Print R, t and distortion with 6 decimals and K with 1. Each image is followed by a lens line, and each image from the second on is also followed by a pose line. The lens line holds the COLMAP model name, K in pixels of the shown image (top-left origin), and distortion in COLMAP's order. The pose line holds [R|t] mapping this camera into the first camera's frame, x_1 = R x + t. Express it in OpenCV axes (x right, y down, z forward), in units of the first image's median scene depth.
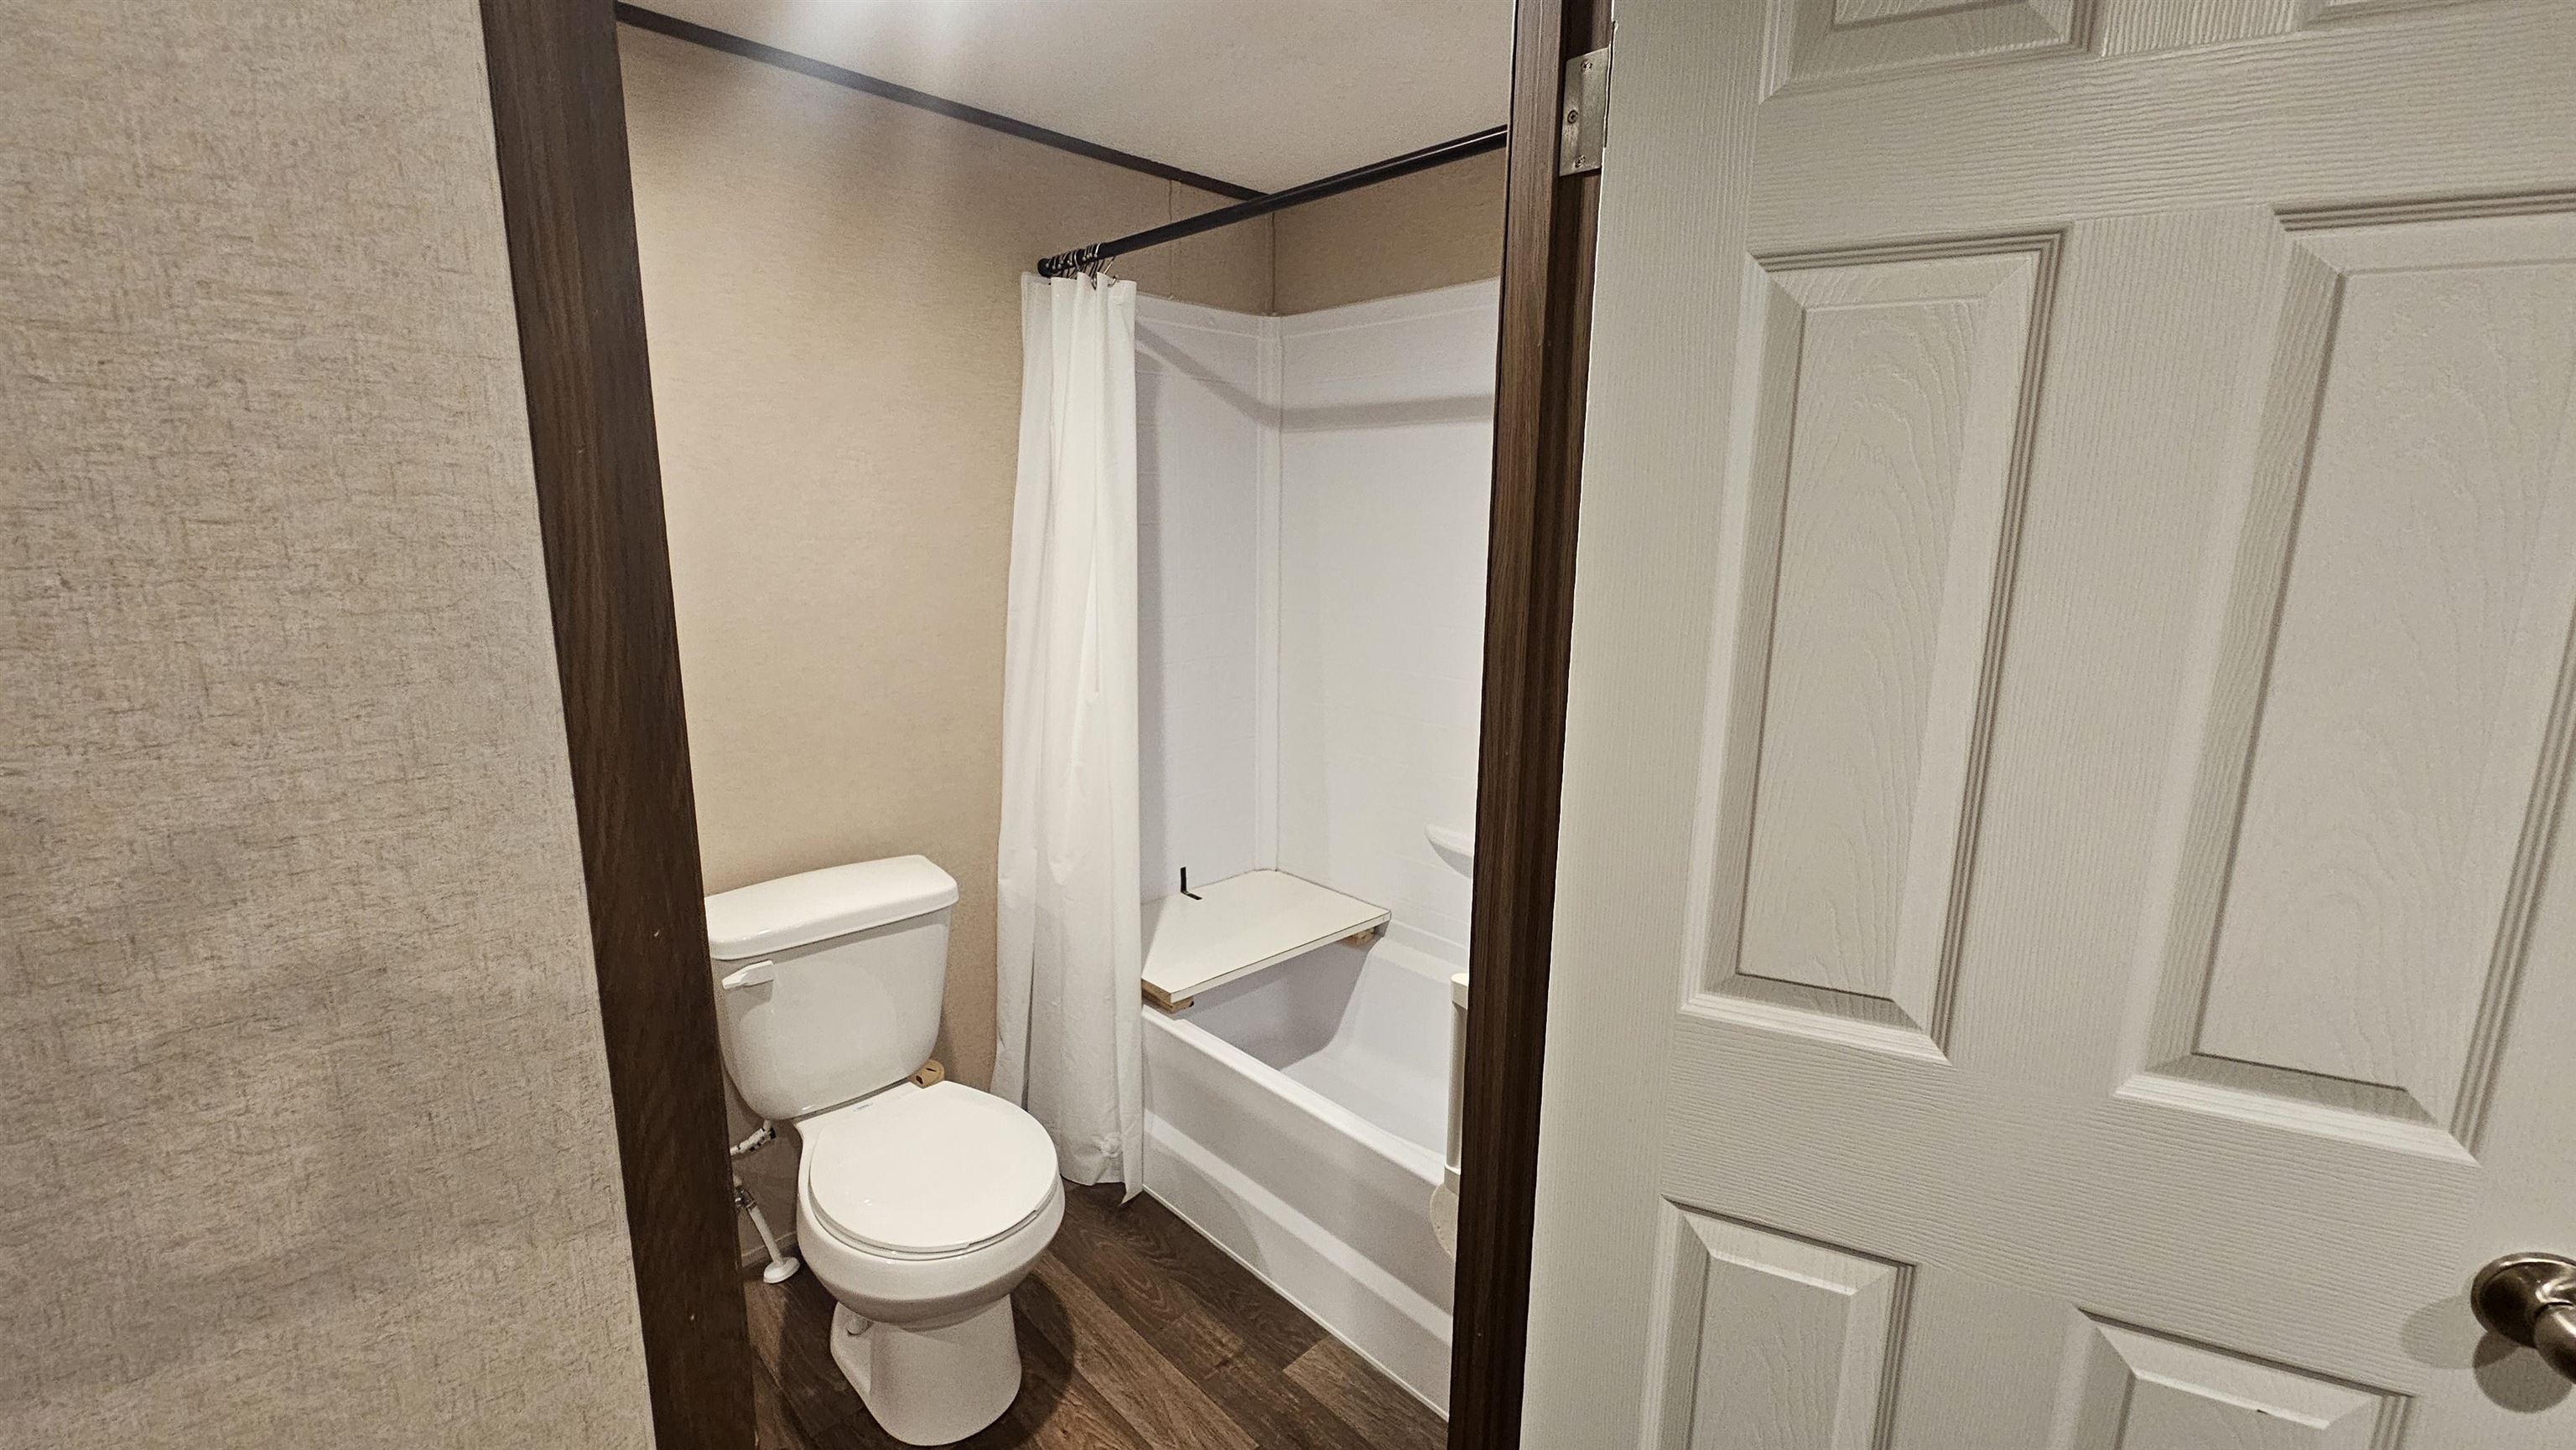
lens RADIAL K [[1059.2, 0, 1284.4], [0, 1059.2, 708.8], [0, 0, 1]] dist [0.000222, 0.000115]
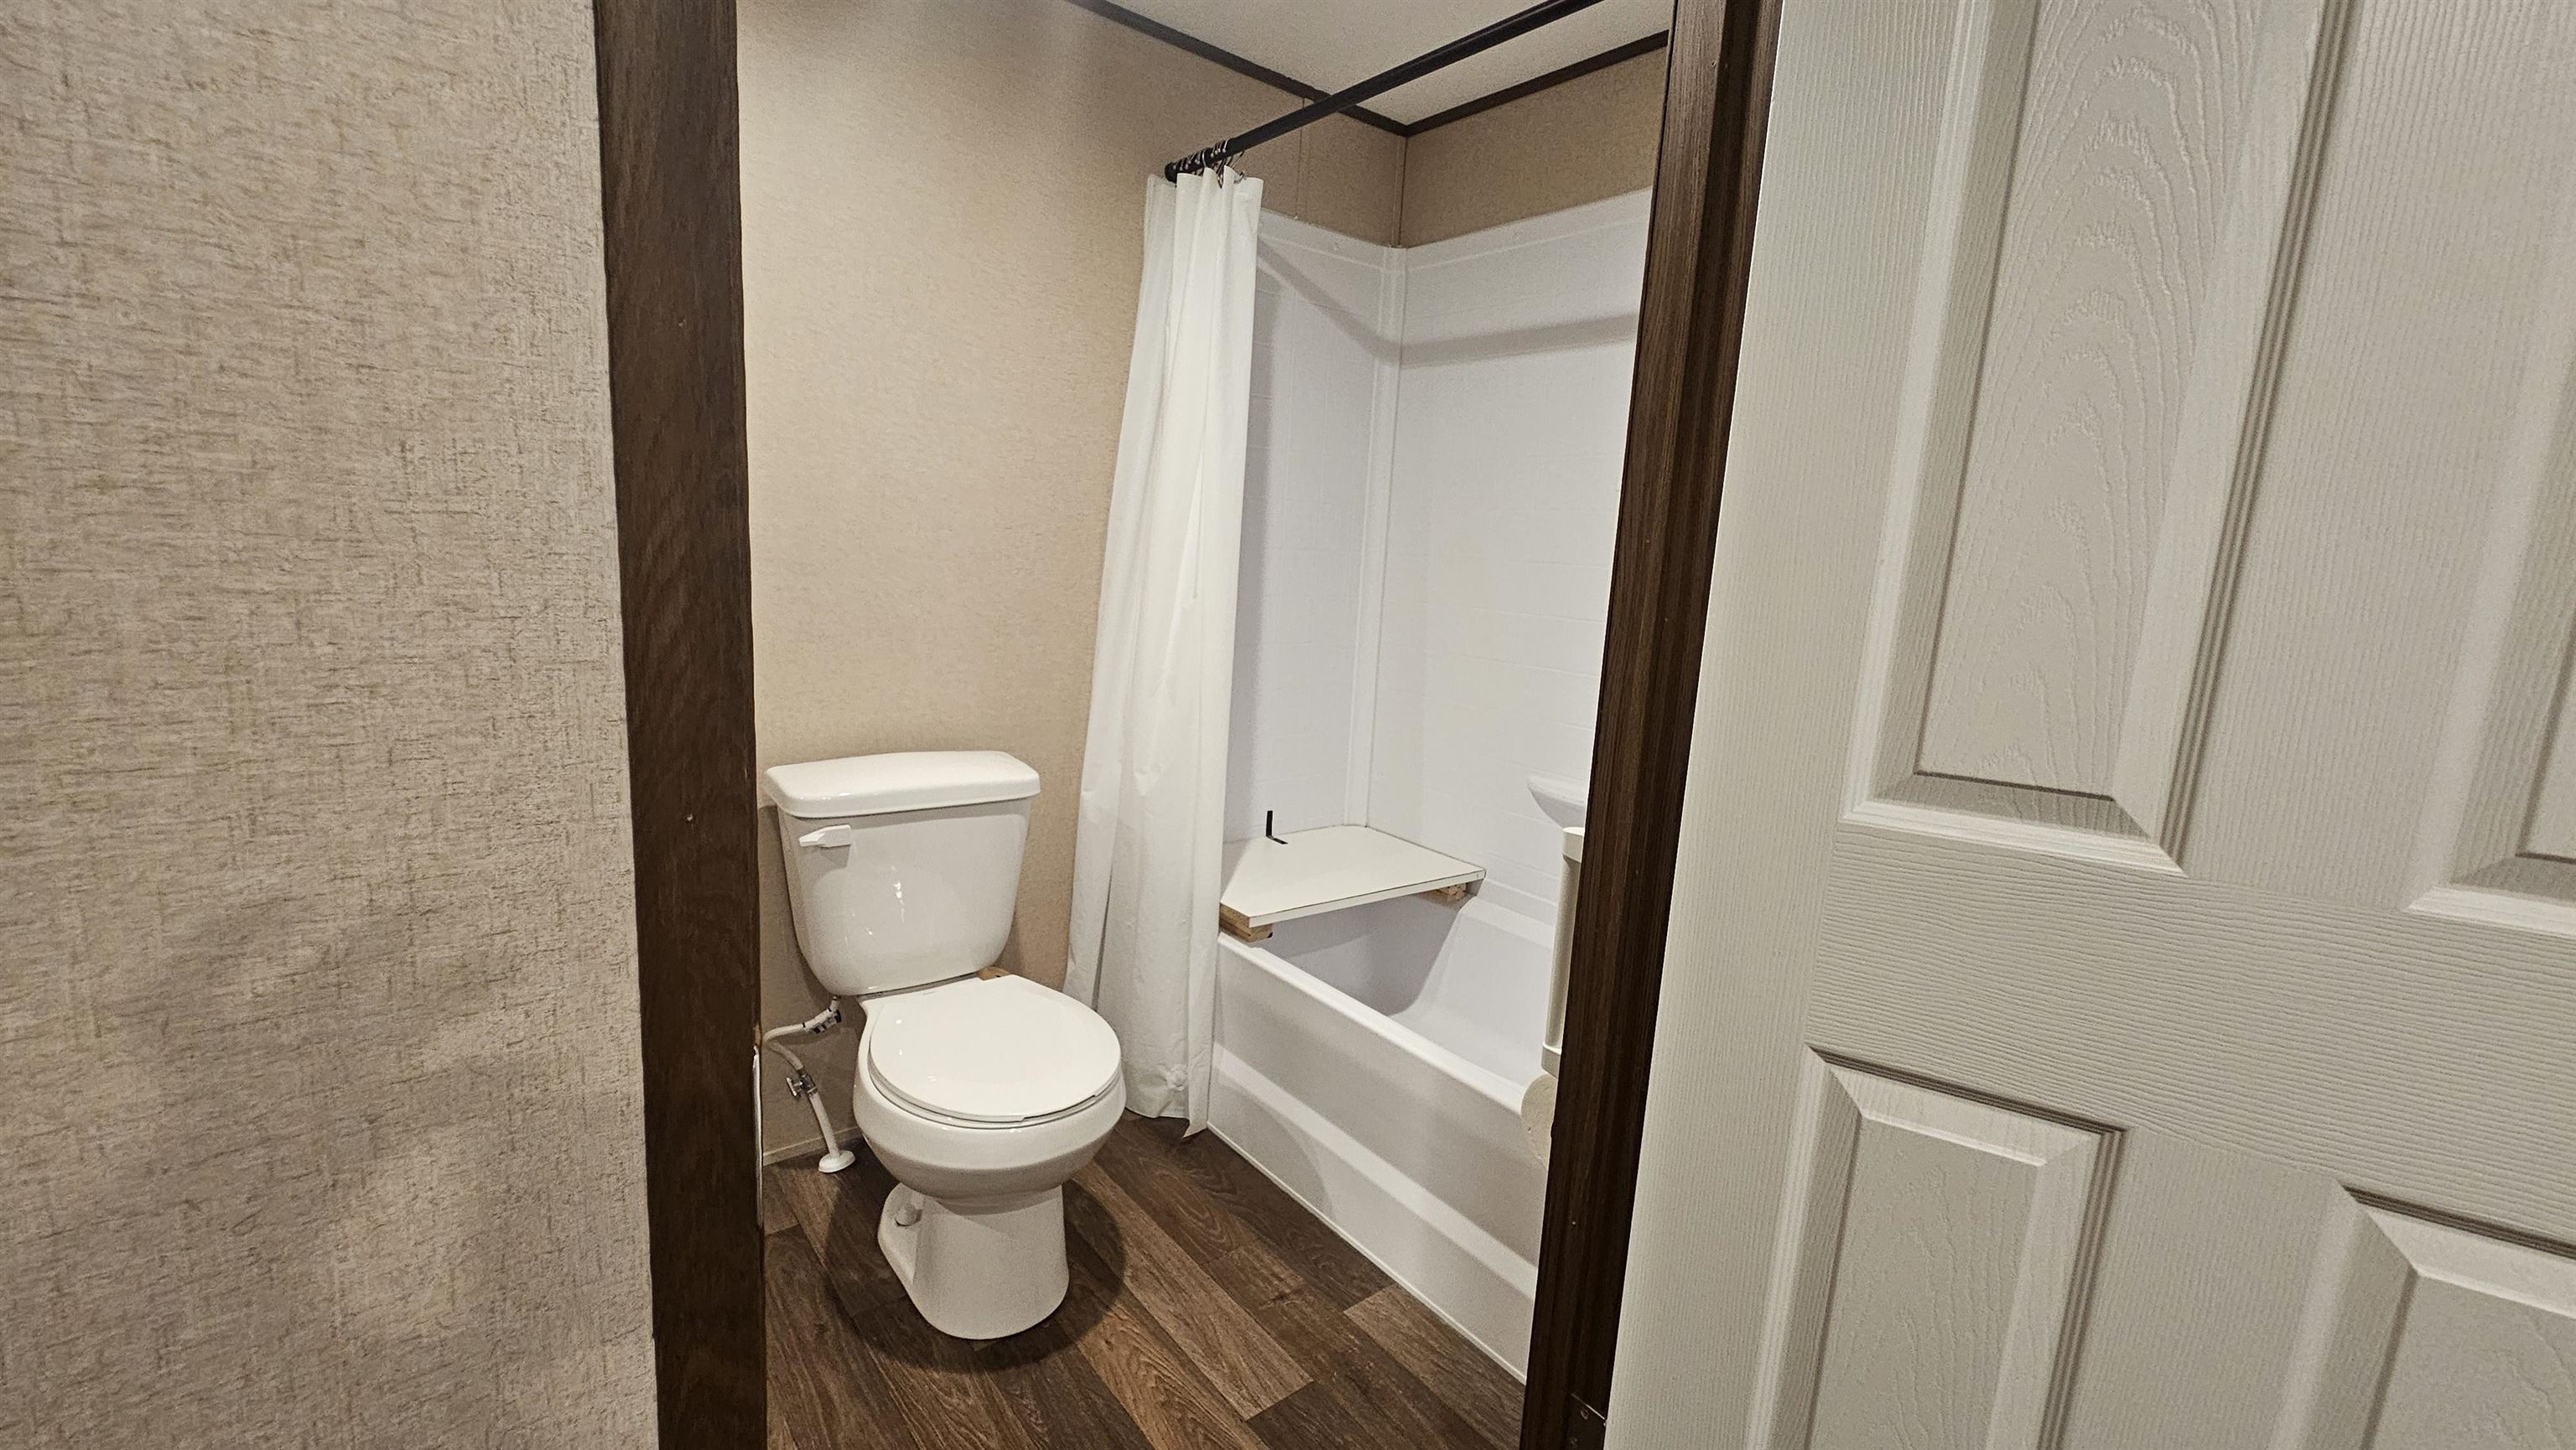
lens RADIAL K [[1059.2, 0, 1283.1], [0, 1059.2, 734.3], [0, 0, 1]] dist [0.000222, 0.000115]
pose [[0.994046, 0.062634, -0.089155, -0.004424], [-0.065224, 0.997521, -0.026430, 0.208232], [0.087278, 0.032088, 0.995667, 0.077782]]
